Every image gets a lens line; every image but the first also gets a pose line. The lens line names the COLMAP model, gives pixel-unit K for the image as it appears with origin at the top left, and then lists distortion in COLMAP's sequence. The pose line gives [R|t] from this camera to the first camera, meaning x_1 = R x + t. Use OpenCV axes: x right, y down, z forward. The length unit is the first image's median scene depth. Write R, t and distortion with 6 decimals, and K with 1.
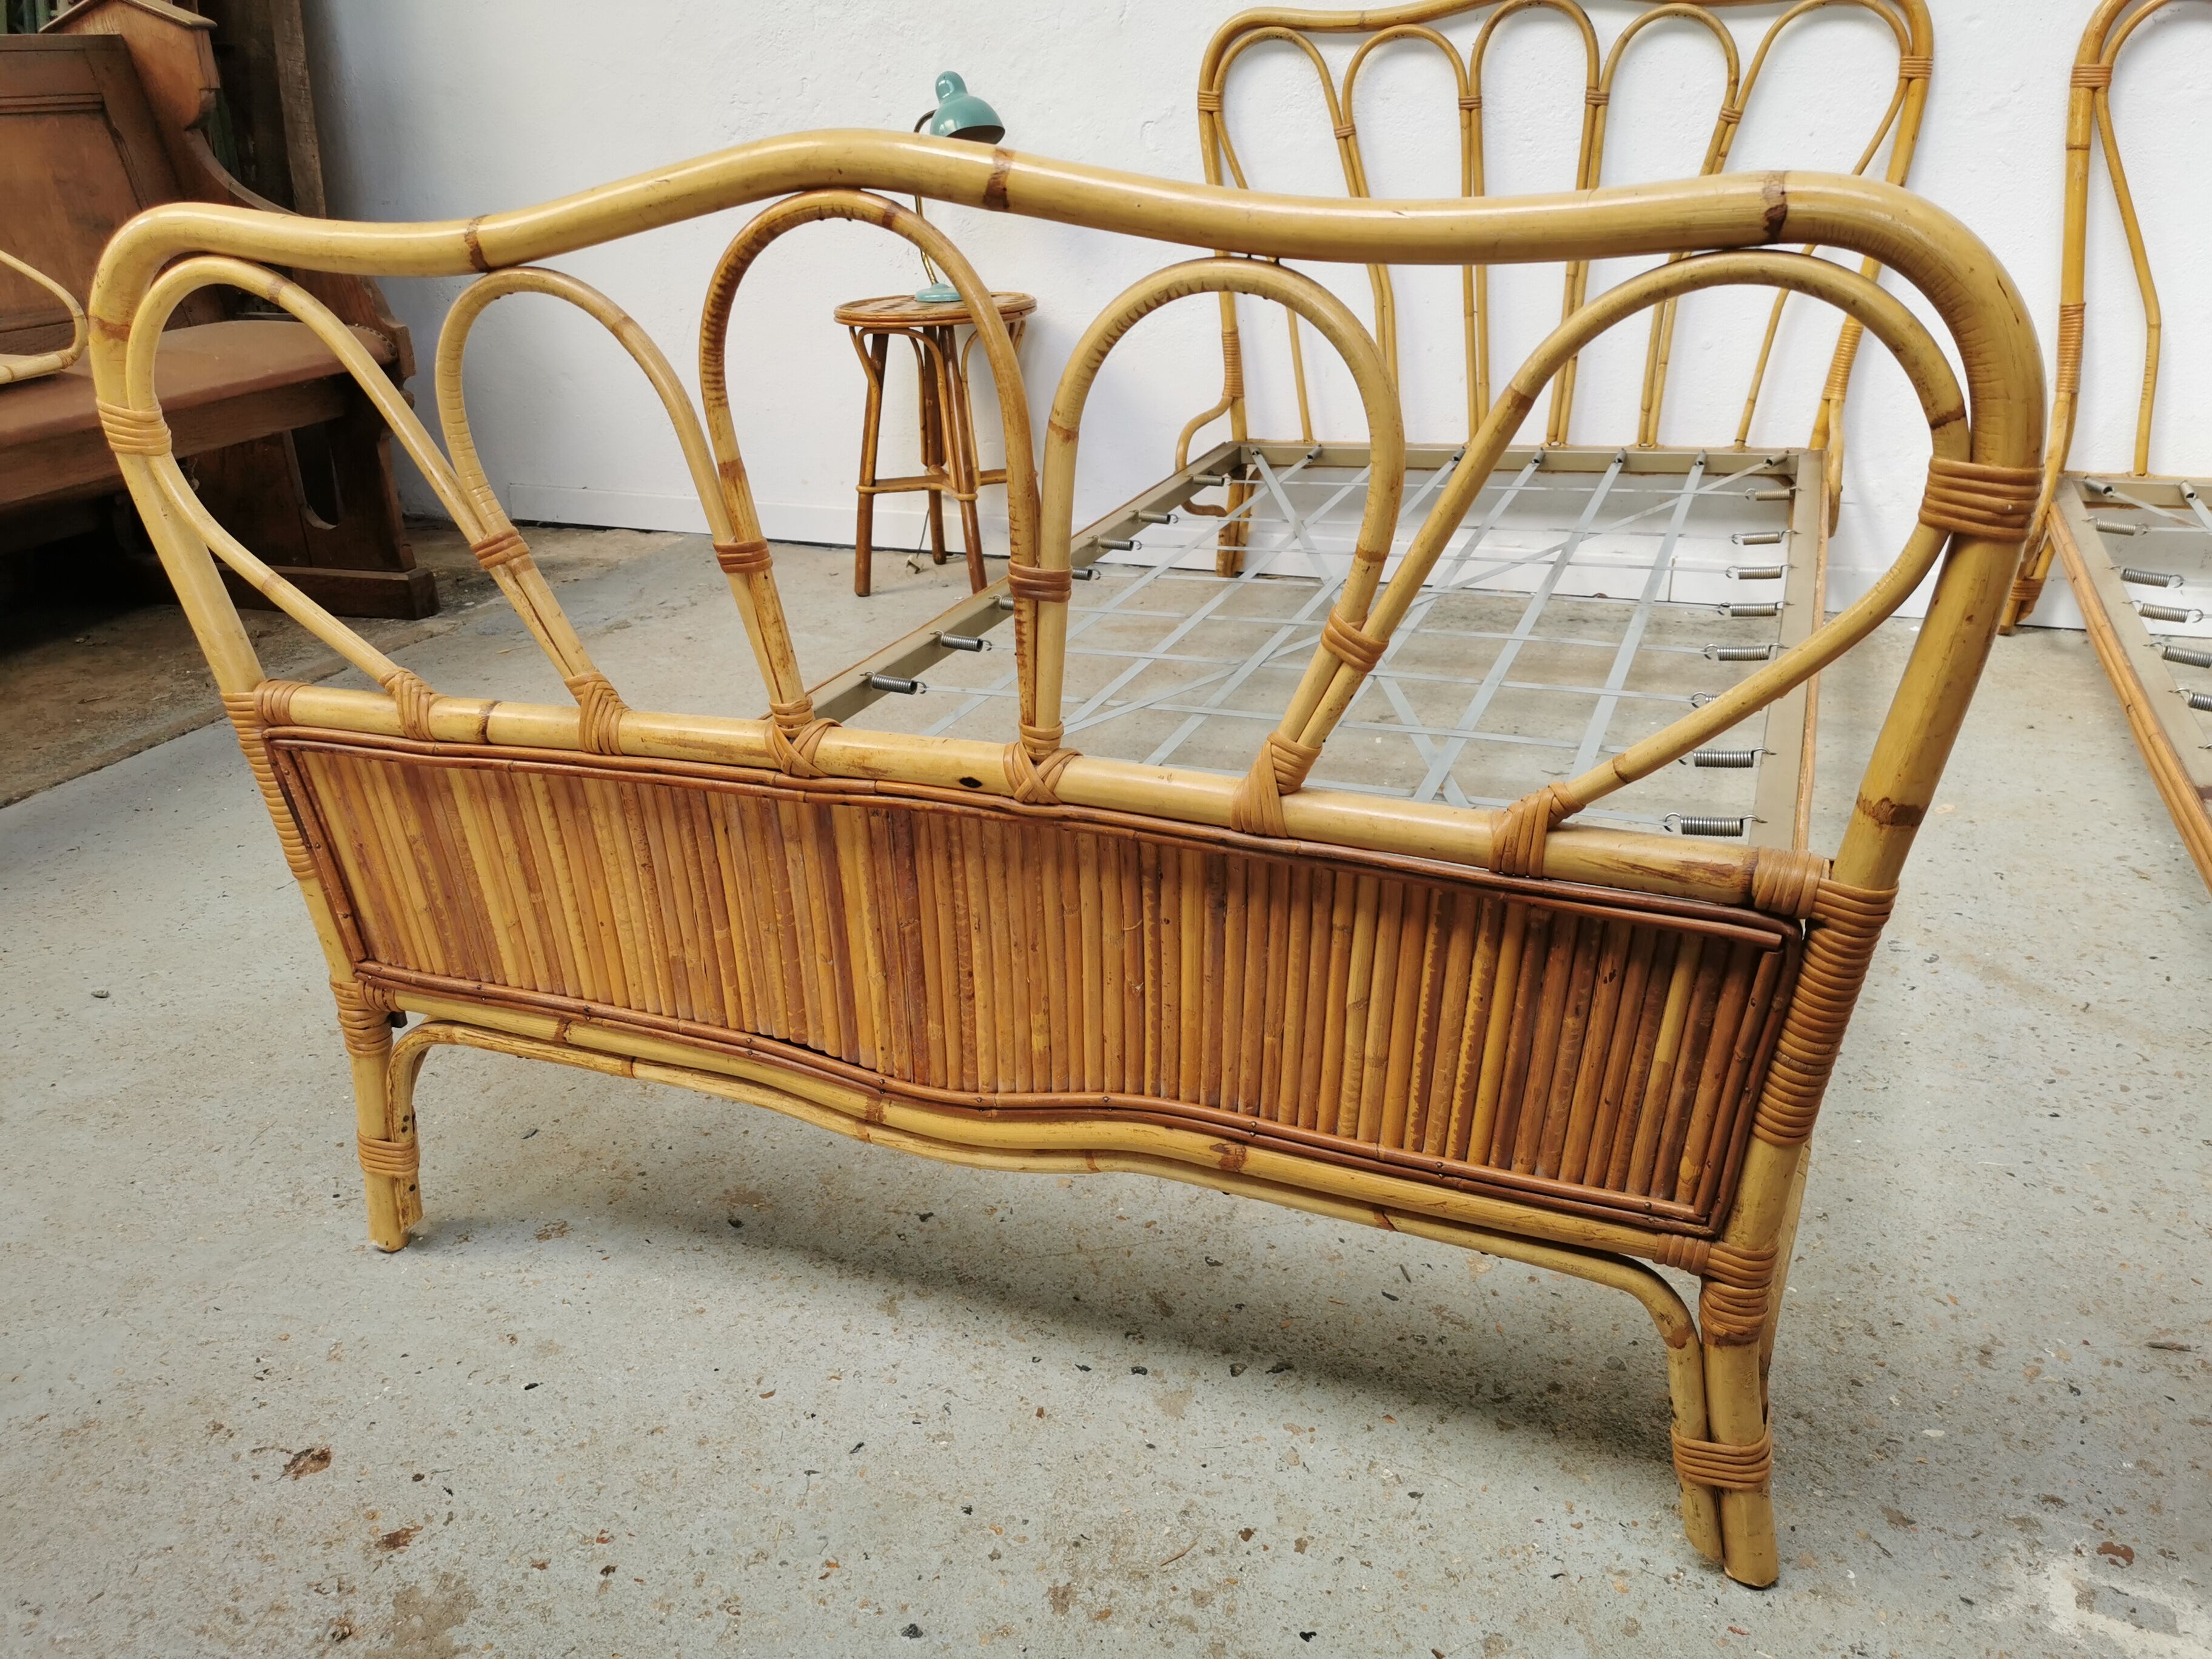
lens RADIAL K [[1726.1, 0, 1103.0], [0, 1726.1, 824.4], [0, 0, 1]] dist [0.054273, -0.053208]
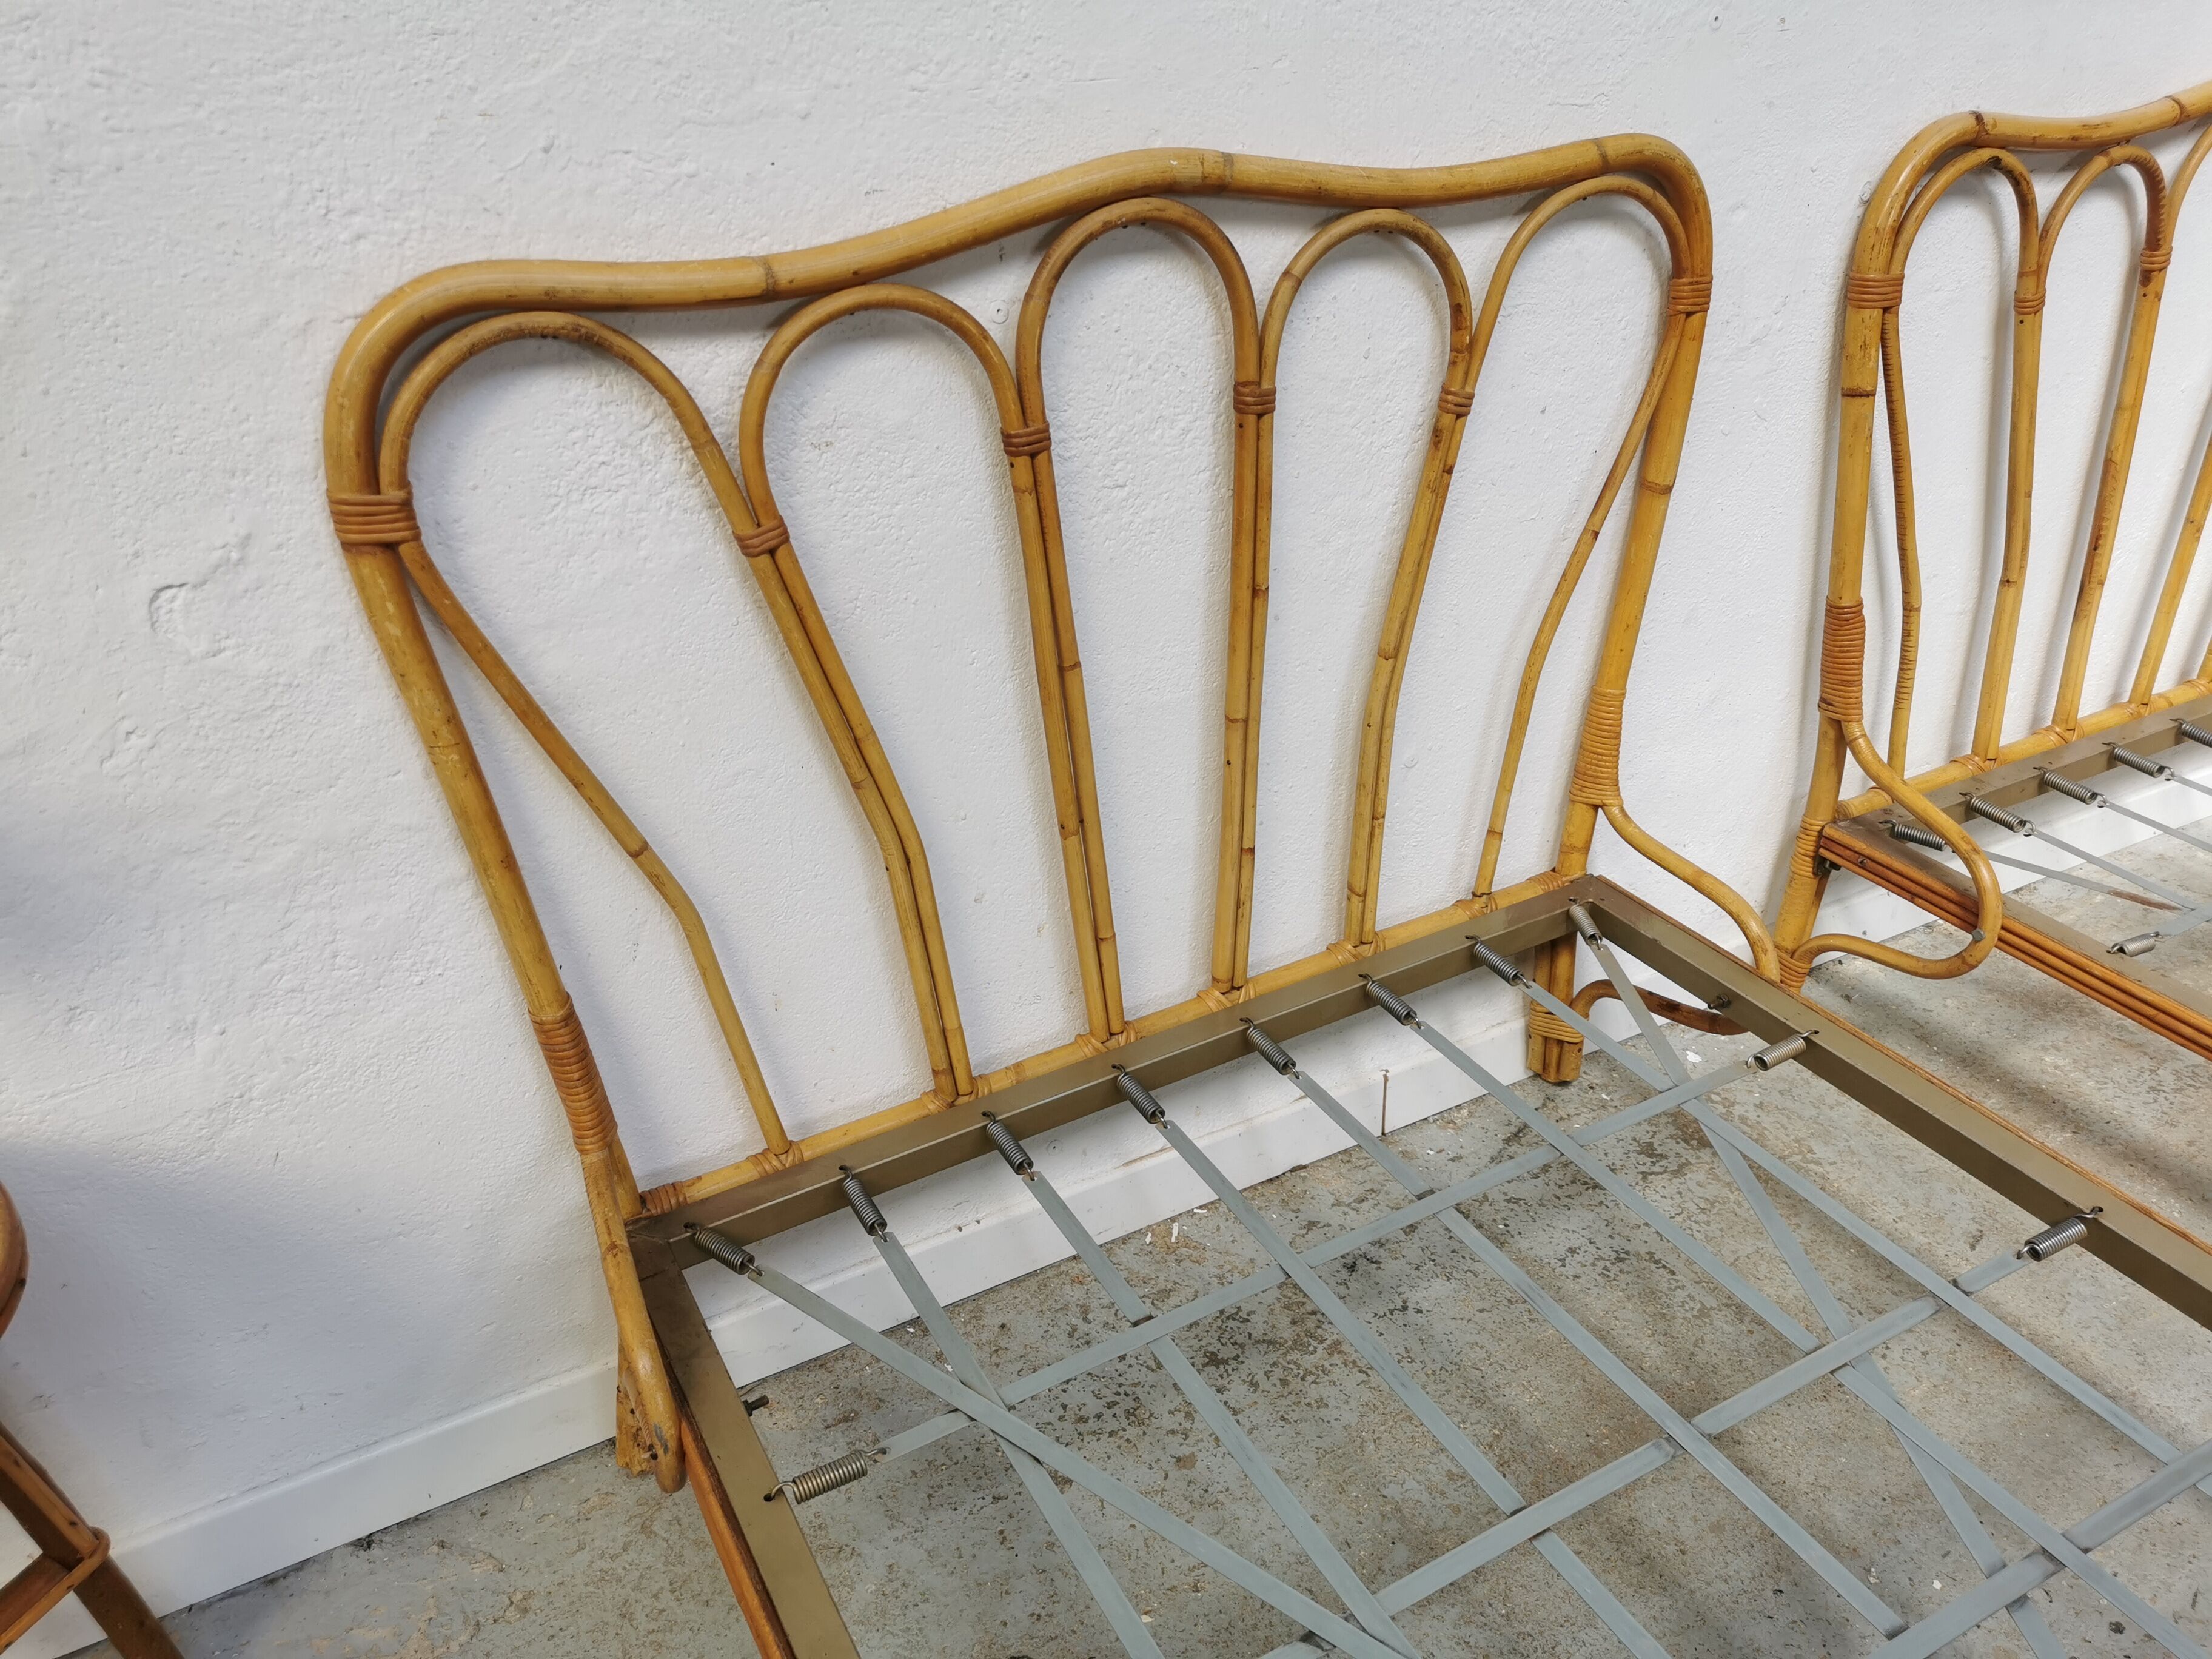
lens RADIAL K [[1726.1, 0, 1103.3], [0, 1726.1, 835.1], [0, 0, 1]] dist [0.054273, -0.053208]
pose [[0.628418, -0.350442, 0.694465, -0.266062], [0.298660, 0.933044, 0.200579, -0.860892], [-0.718257, 0.081361, 0.691004, 1.462710]]
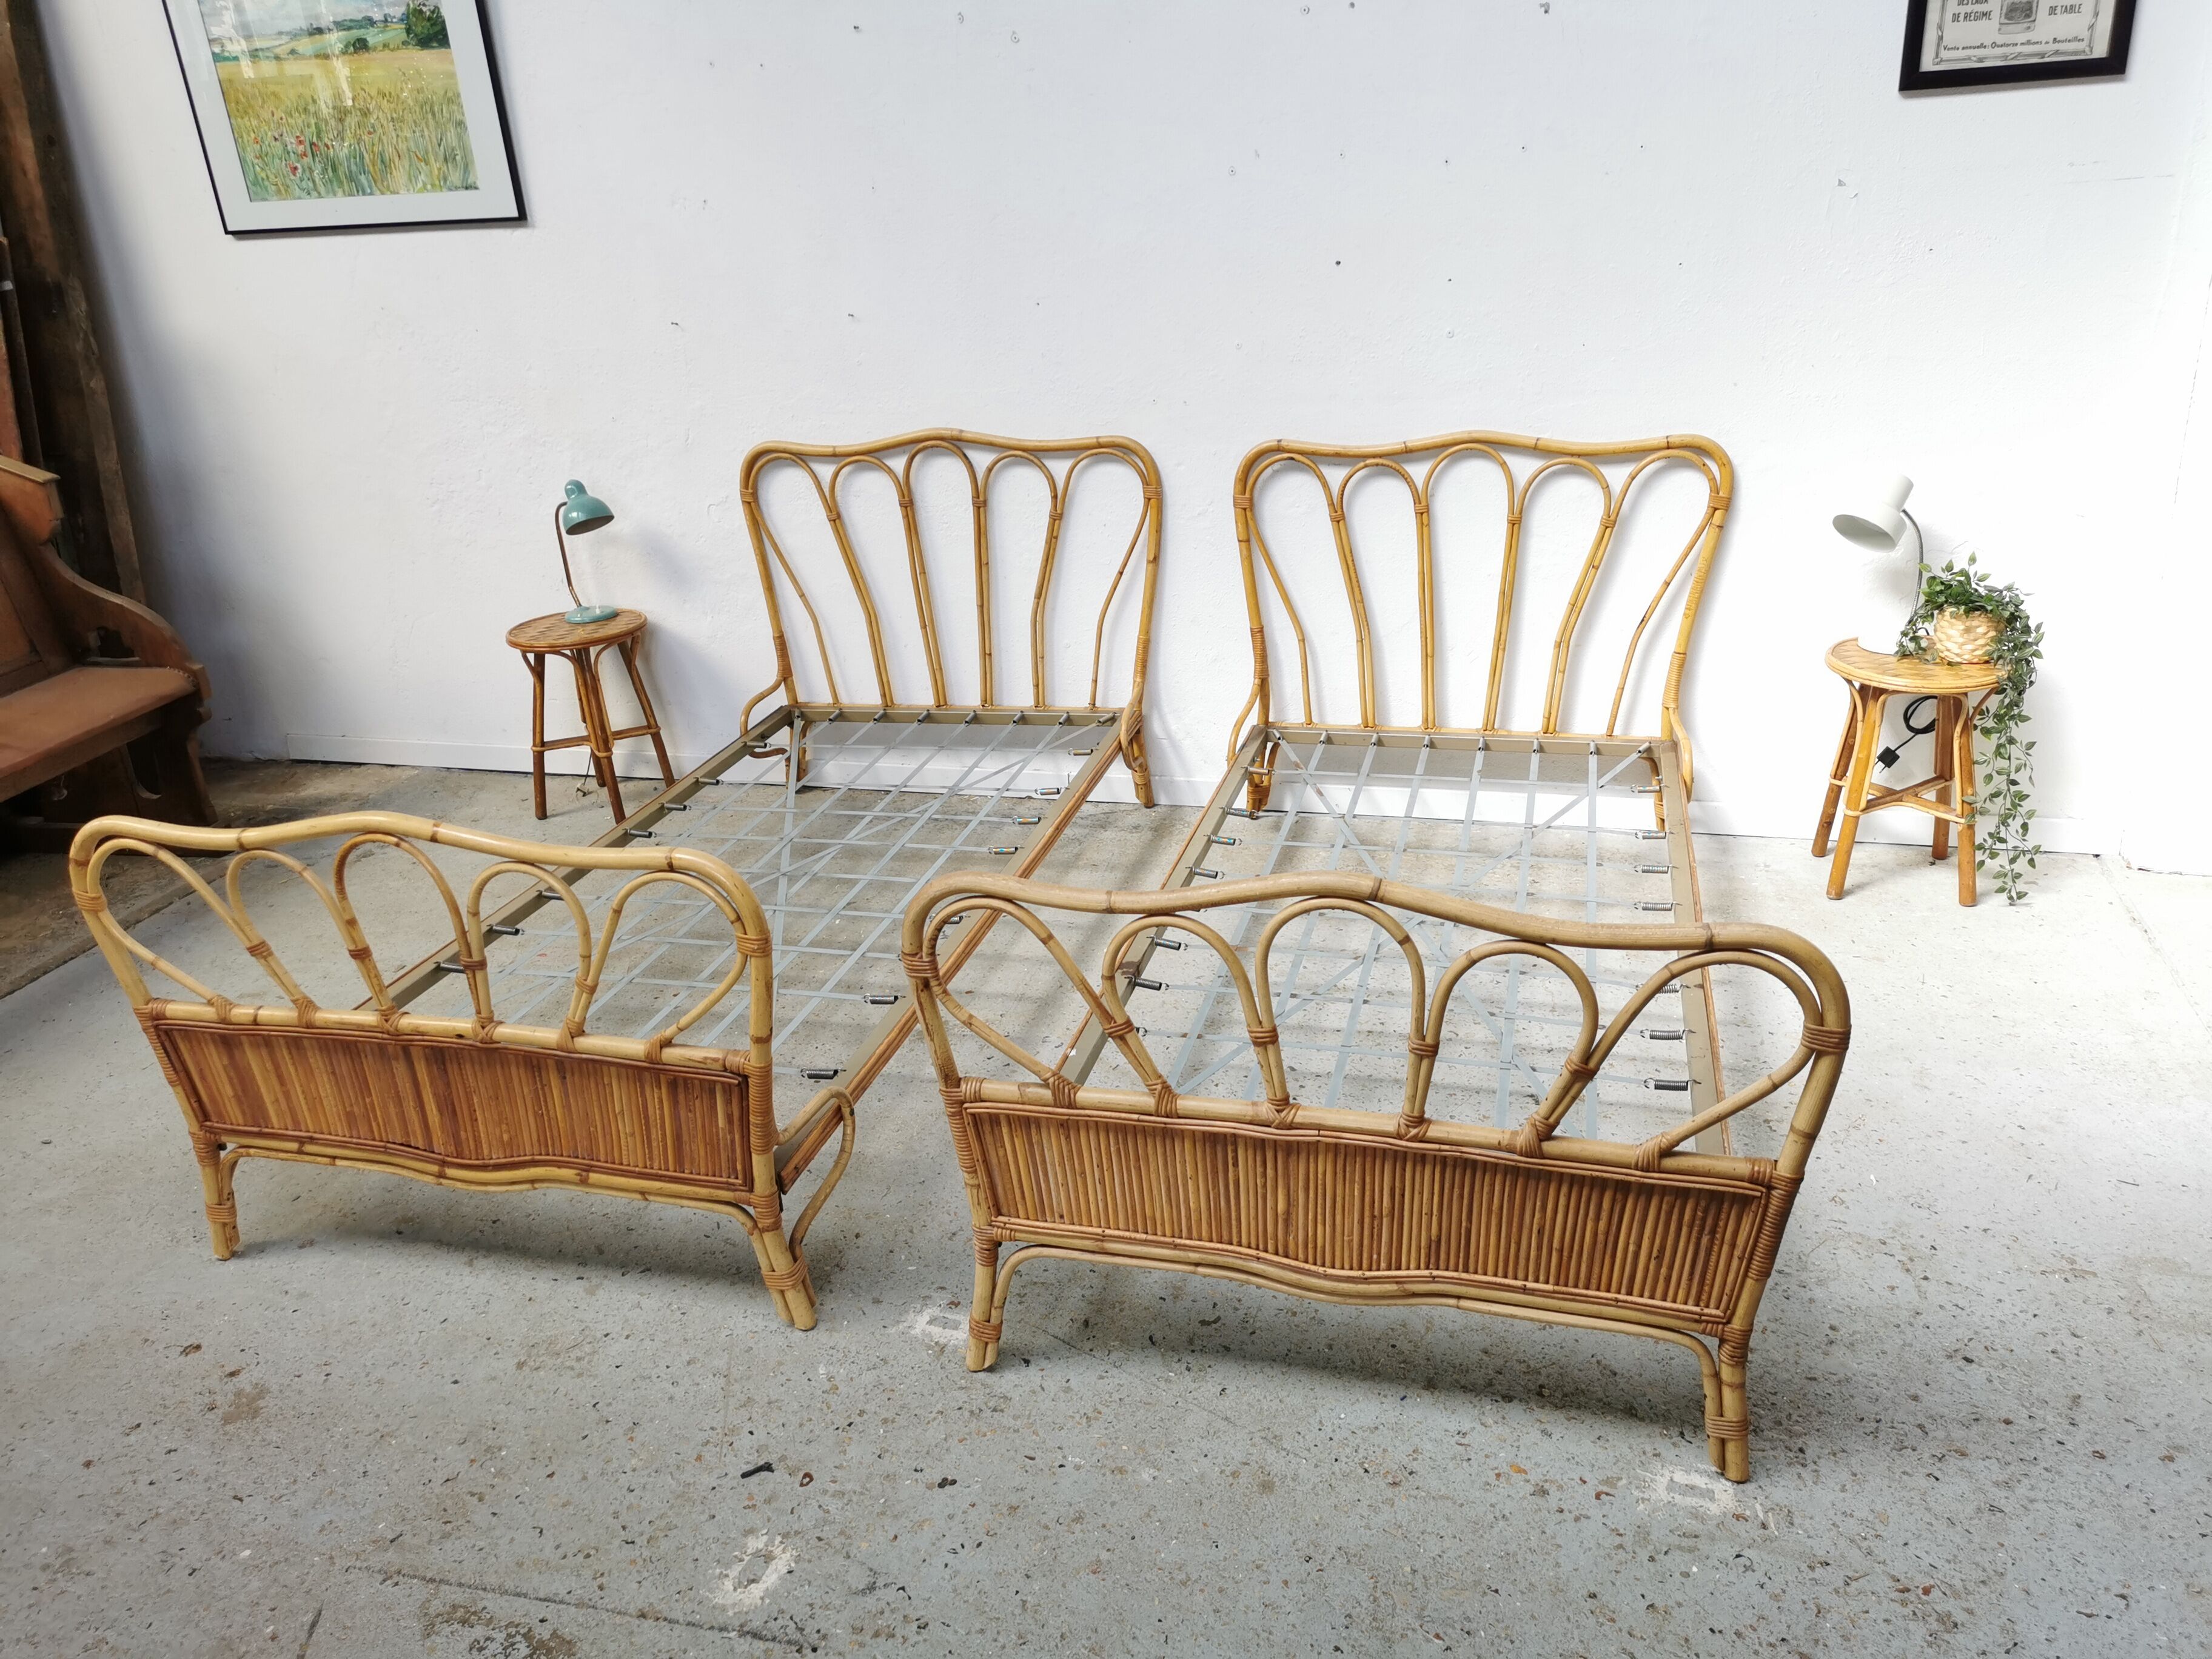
lens RADIAL K [[1726.1, 0, 1122.1], [0, 1726.1, 820.6], [0, 0, 1]] dist [0.054273, -0.053208]
pose [[0.993277, -0.060285, 0.098829, 0.498519], [0.062619, 0.997823, -0.020682, -0.172632], [-0.097367, 0.026732, 0.994889, -1.236745]]
